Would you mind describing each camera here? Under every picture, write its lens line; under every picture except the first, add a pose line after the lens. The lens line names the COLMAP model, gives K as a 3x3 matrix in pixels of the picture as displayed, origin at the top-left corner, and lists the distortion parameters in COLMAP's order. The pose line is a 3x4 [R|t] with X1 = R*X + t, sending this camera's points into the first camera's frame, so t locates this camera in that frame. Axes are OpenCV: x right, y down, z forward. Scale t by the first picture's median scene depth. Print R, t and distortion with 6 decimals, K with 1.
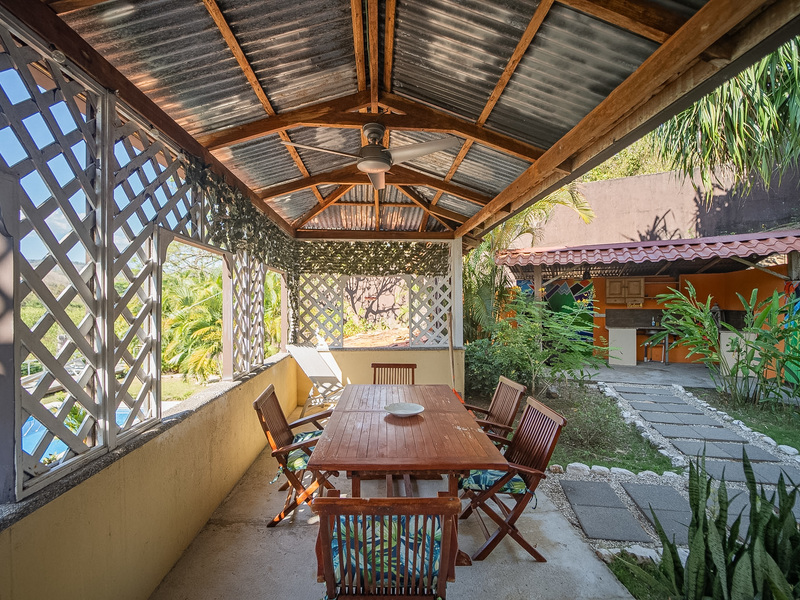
lens RADIAL K [[366.5, 0, 399.3], [0, 366.5, 300.9], [0, 0, 1]] dist [-0.016133, -0.000382]
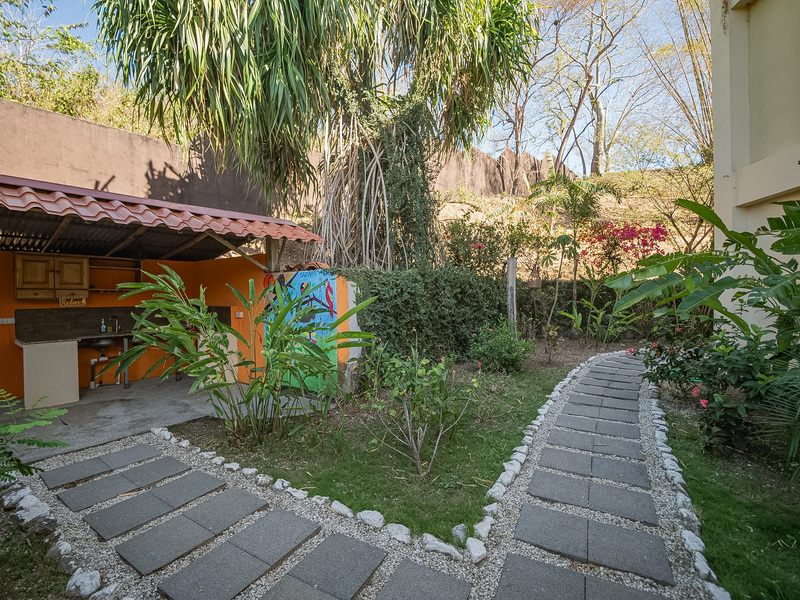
lens RADIAL K [[366.5, 0, 398.4], [0, 366.5, 299.7], [0, 0, 1]] dist [-0.016133, -0.000382]
pose [[0.236266, -0.010169, 0.971635, 0.227511], [0.001892, 0.999948, 0.010005, 0.004095], [-0.971686, -0.000525, 0.236273, 0.400046]]
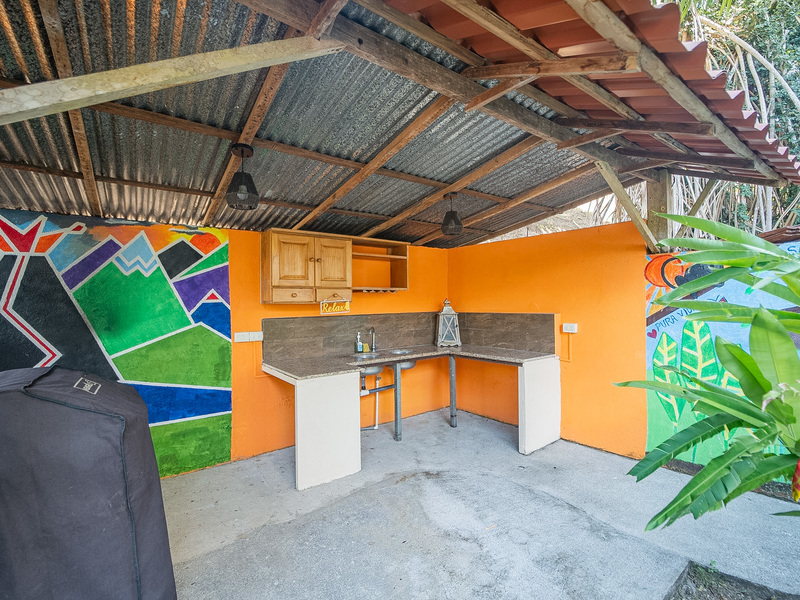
lens RADIAL K [[366.5, 0, 401.0], [0, 366.5, 300.0], [0, 0, 1]] dist [-0.016133, -0.000382]
pose [[0.482975, -0.000844, 0.875633, 0.411511], [0.009641, 0.999944, -0.004354, 0.008304], [-0.875581, 0.010545, 0.482957, 0.930969]]
